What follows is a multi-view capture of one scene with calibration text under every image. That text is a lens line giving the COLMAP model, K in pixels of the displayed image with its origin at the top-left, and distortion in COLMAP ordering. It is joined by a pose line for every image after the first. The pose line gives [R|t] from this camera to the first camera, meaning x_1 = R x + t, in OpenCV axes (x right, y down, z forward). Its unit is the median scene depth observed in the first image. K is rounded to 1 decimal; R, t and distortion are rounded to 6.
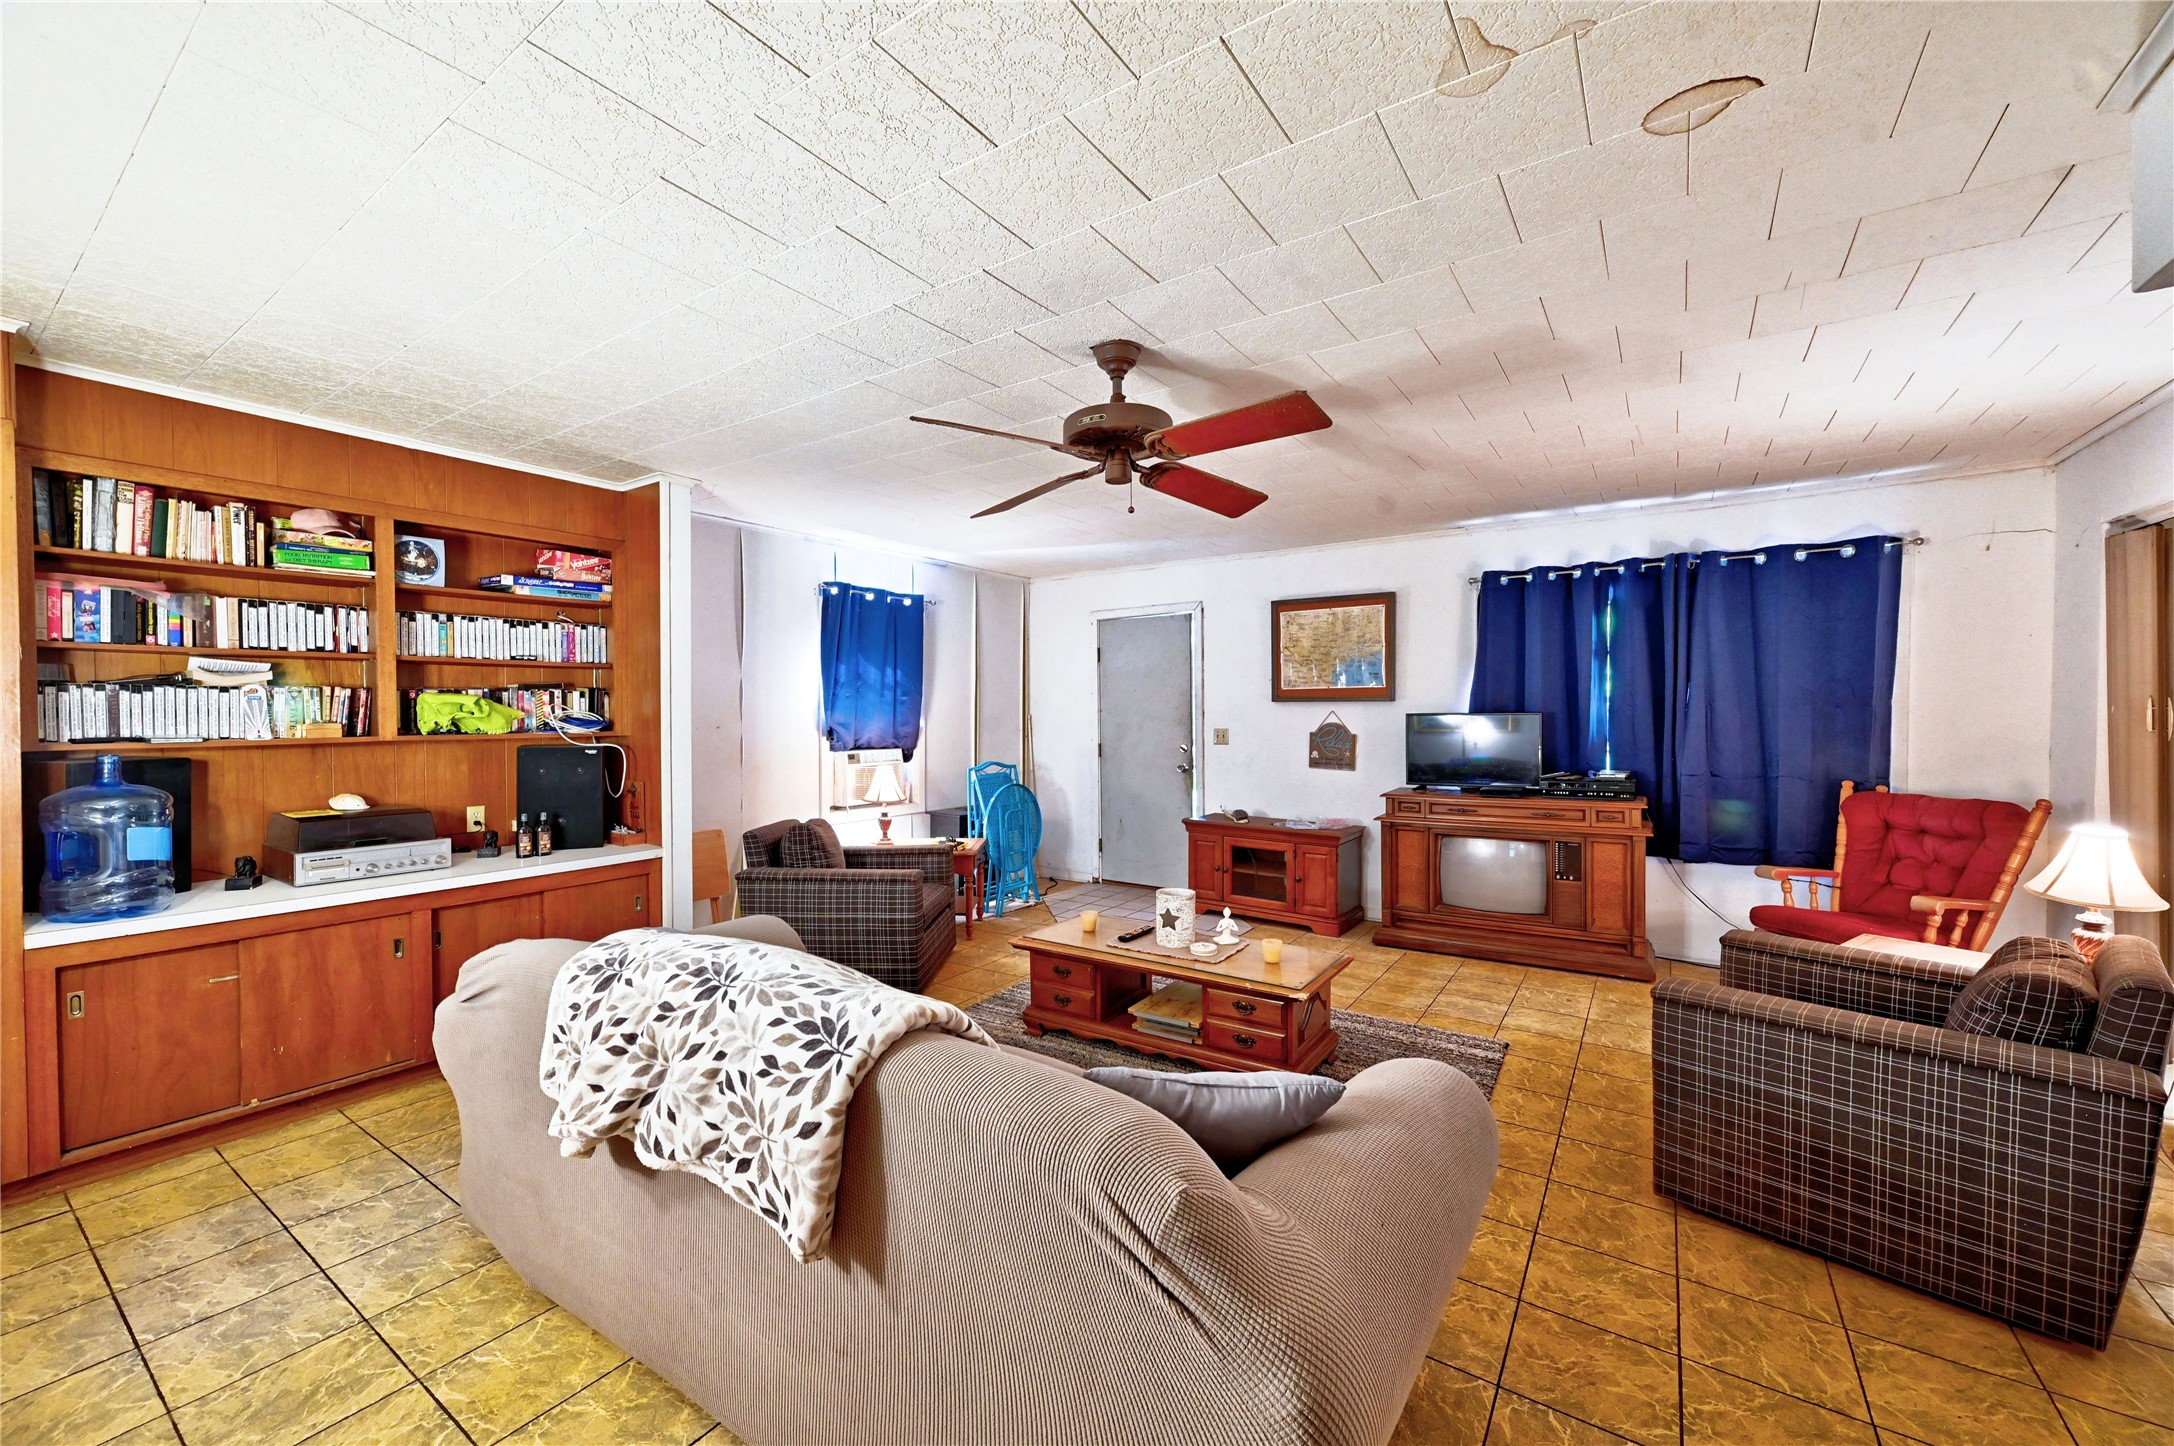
lens RADIAL K [[845.1, 0, 1070.4], [0, 845.1, 721.3], [0, 0, 1]] dist [-0.000545, -0.000519]
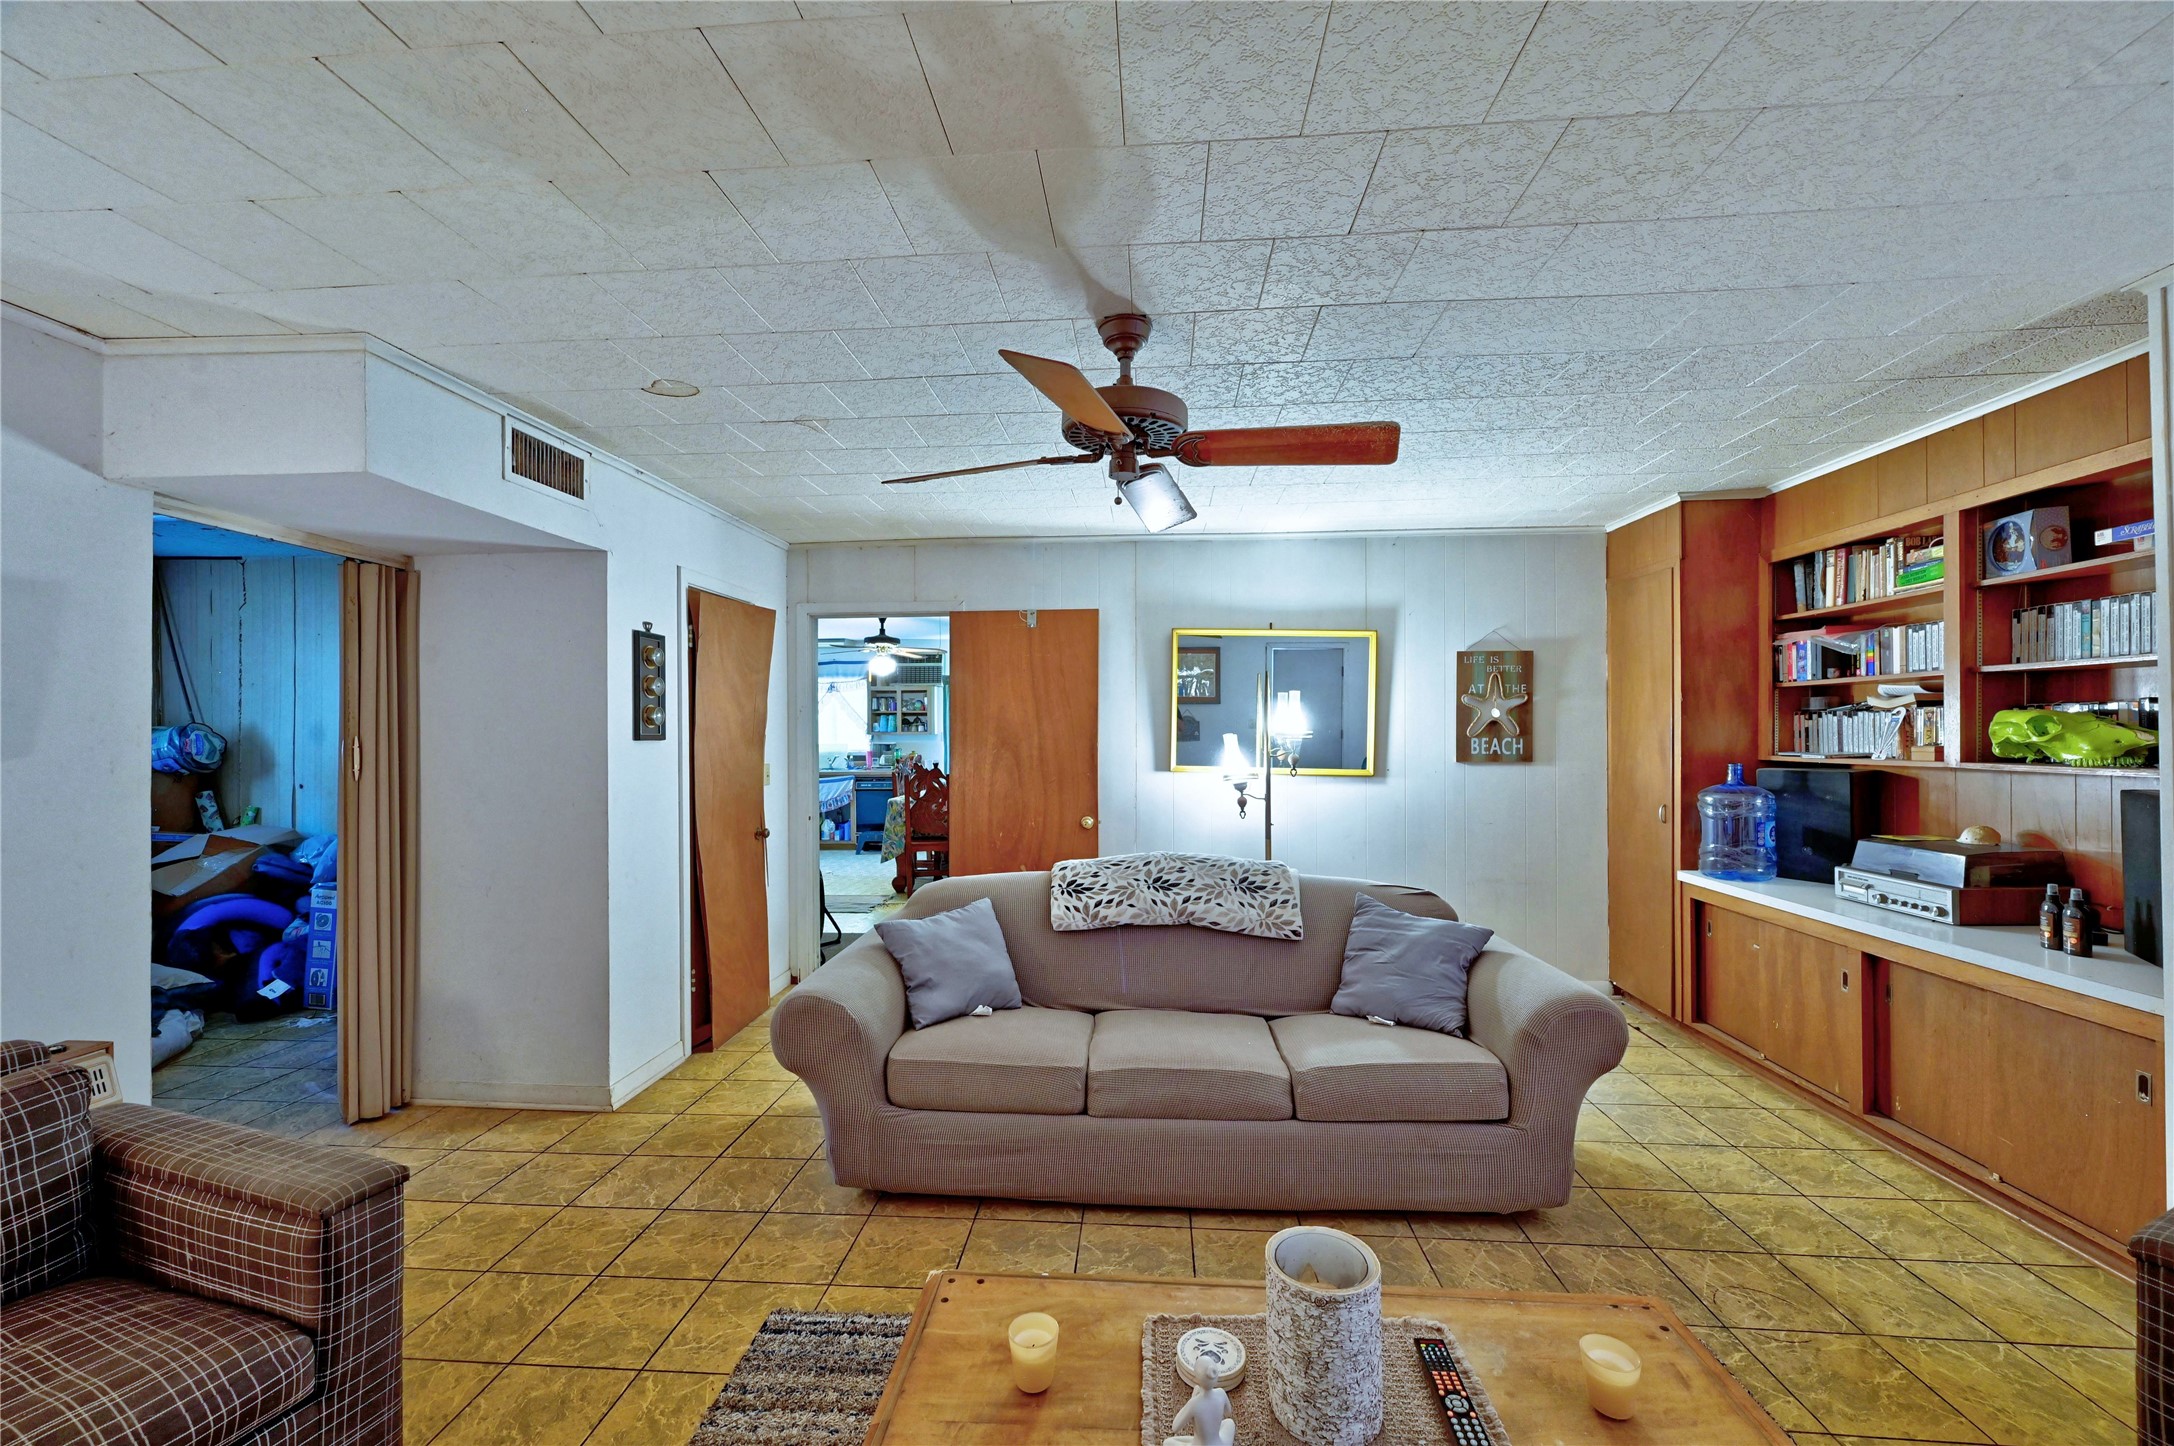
lens RADIAL K [[845.1, 0, 1093.5], [0, 845.1, 725.0], [0, 0, 1]] dist [-0.000545, -0.000519]
pose [[-0.854926, 0.000228, -0.518750, 0.432386], [-0.001307, 0.999996, 0.002593, -0.023591], [0.518748, 0.002895, -0.854922, 1.396016]]
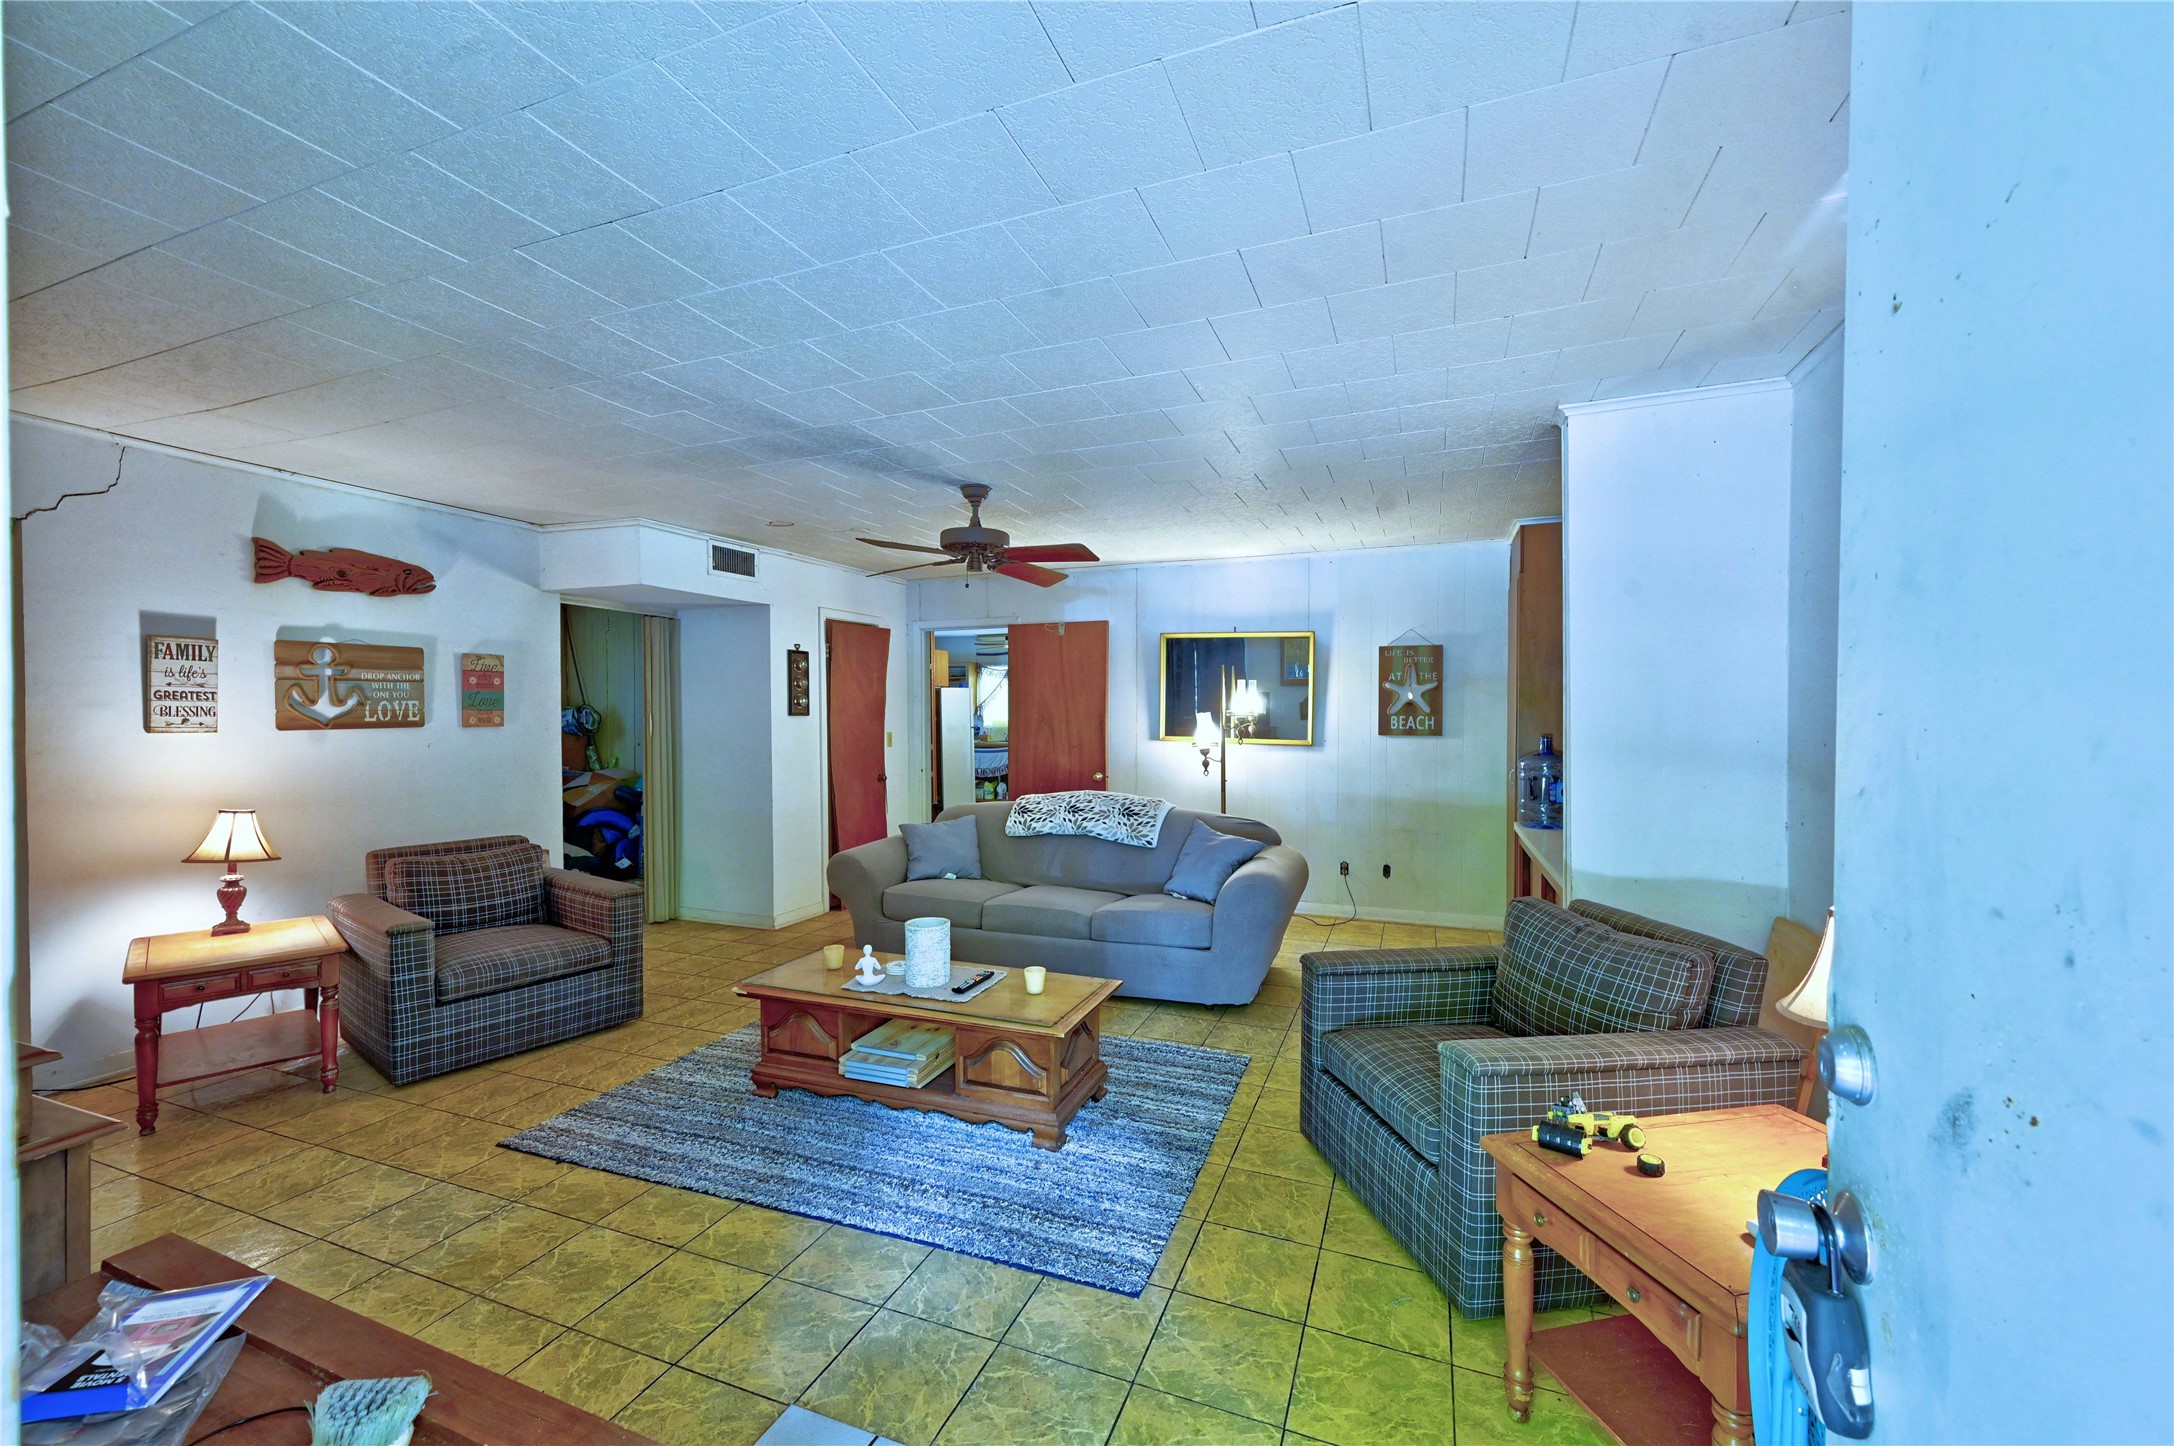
lens RADIAL K [[845.1, 0, 1094.8], [0, 845.1, 721.6], [0, 0, 1]] dist [-0.000545, -0.000519]
pose [[-0.966371, 0.006943, -0.257057, 0.200785], [0.000830, 0.999714, 0.023882, -0.030531], [0.257149, 0.022866, -0.966101, 2.098910]]
